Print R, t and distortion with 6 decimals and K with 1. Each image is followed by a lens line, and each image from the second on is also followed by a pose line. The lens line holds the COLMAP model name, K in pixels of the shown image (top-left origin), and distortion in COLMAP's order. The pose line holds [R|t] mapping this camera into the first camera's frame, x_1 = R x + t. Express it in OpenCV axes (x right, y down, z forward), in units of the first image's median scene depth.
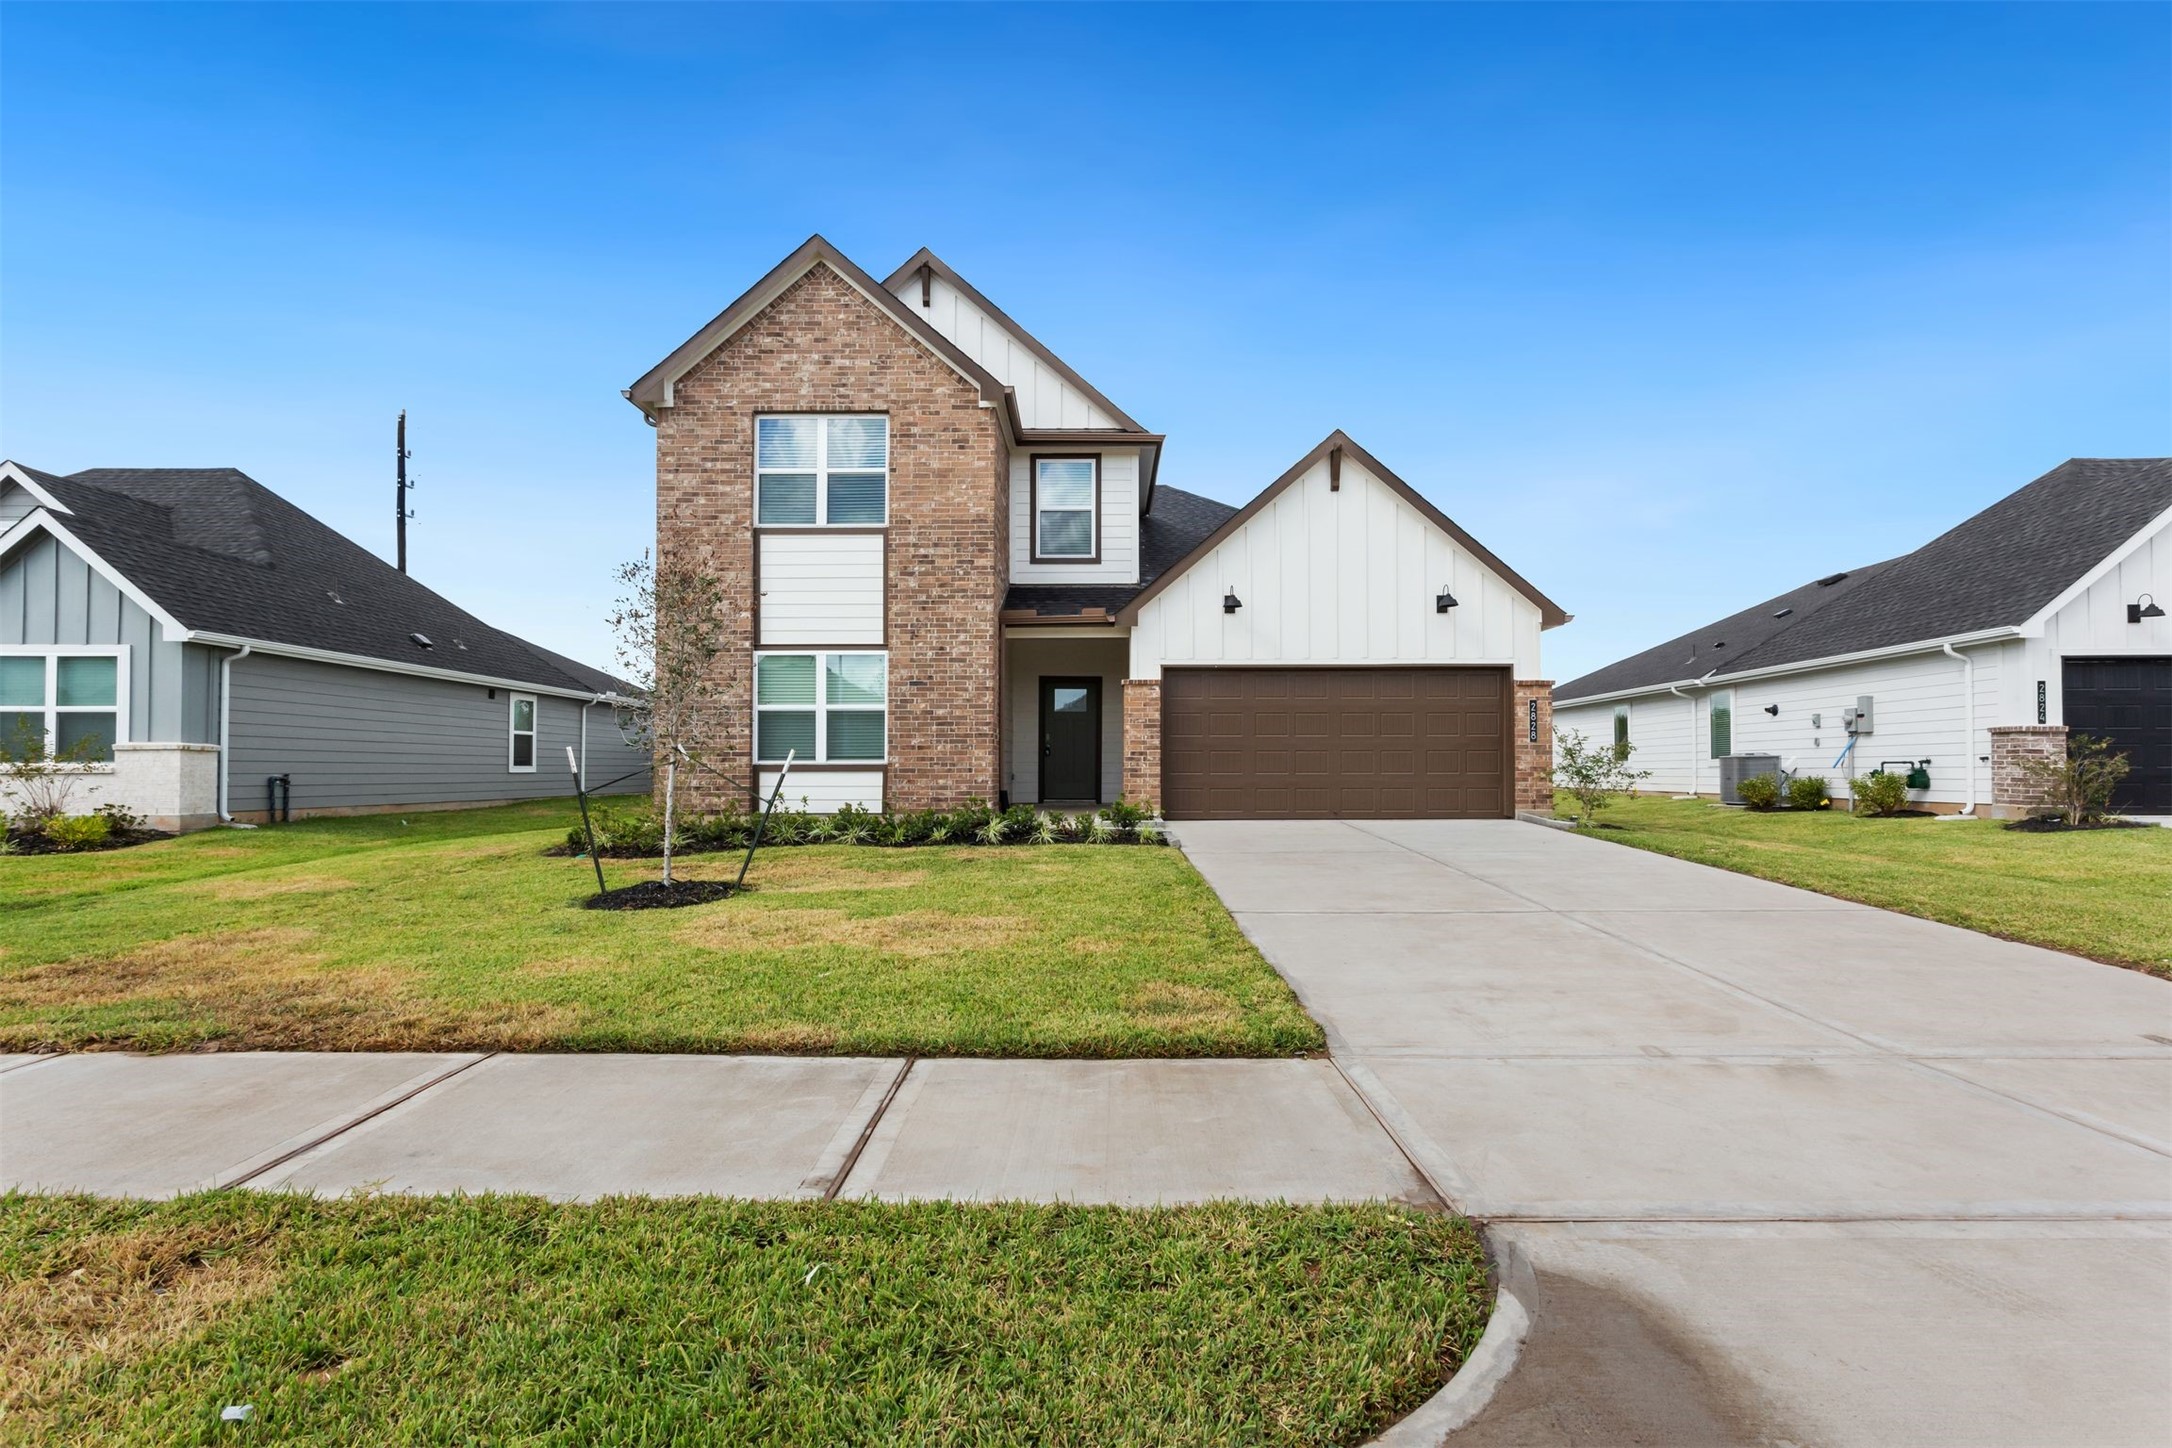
lens RADIAL K [[1034.9, 0, 1086.8], [0, 1034.9, 737.3], [0, 0, 1]] dist [-0.004836, 0.000117]
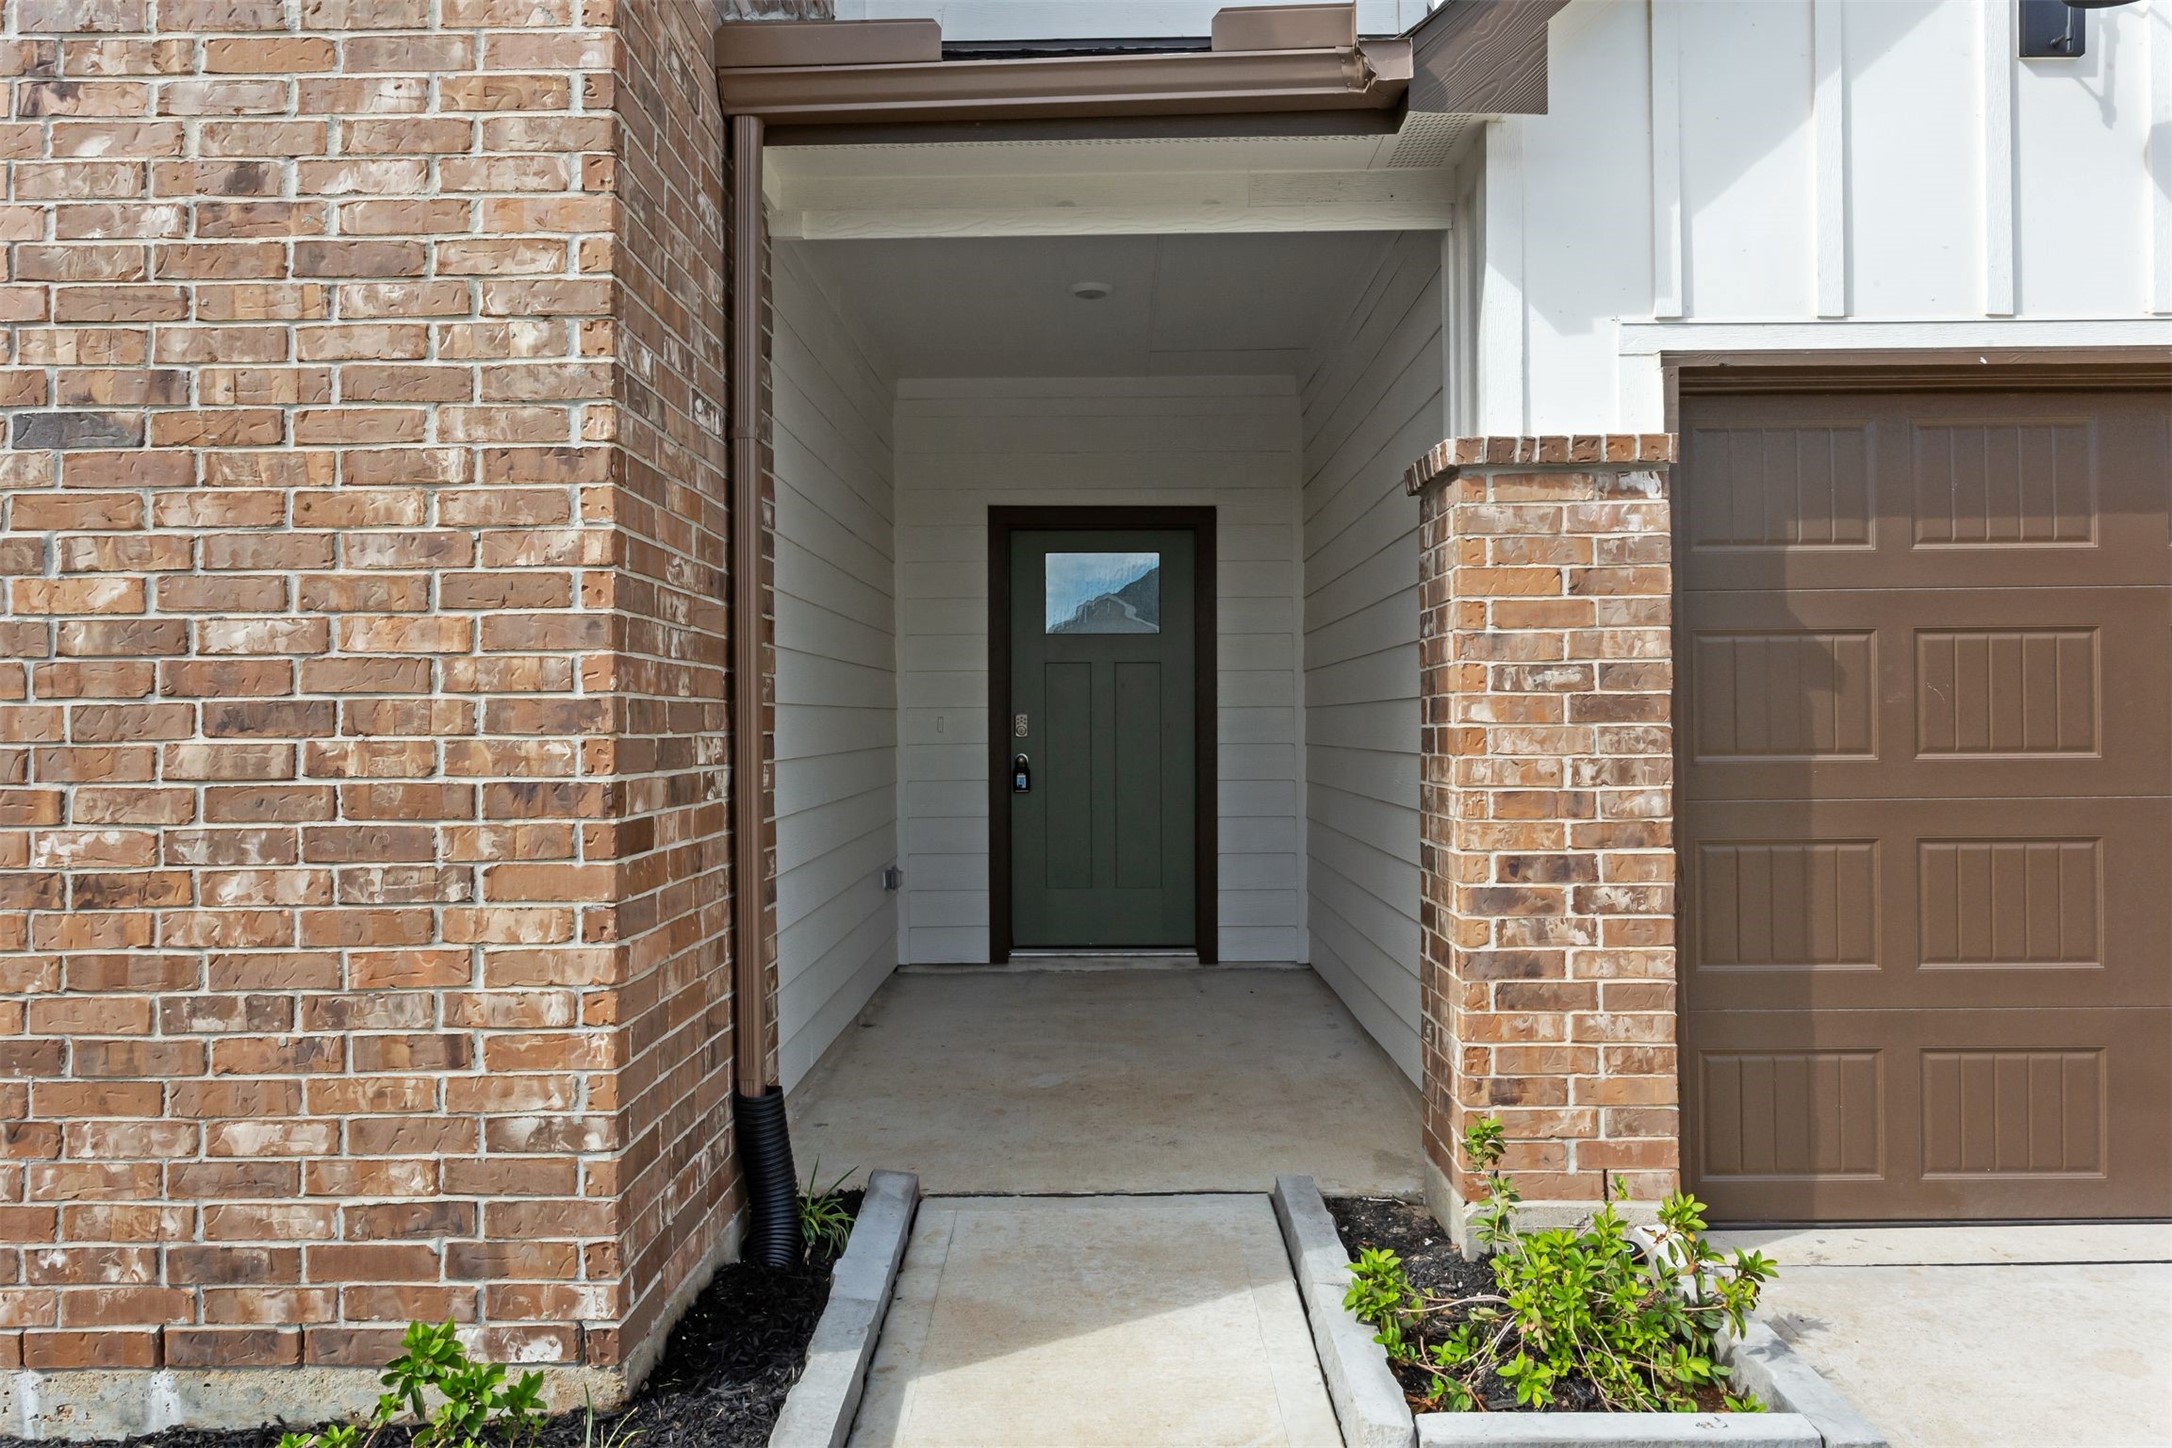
lens RADIAL K [[1518.8, 0, 1086.0], [0, 1518.8, 719.2], [0, 0, 1]] dist [0.001520, 0.000198]
pose [[0.999969, -0.007889, 0.000094, -0.025840], [0.007883, 0.999526, 0.029767, -0.017174], [-0.000329, -0.029765, 0.999557, 0.749848]]
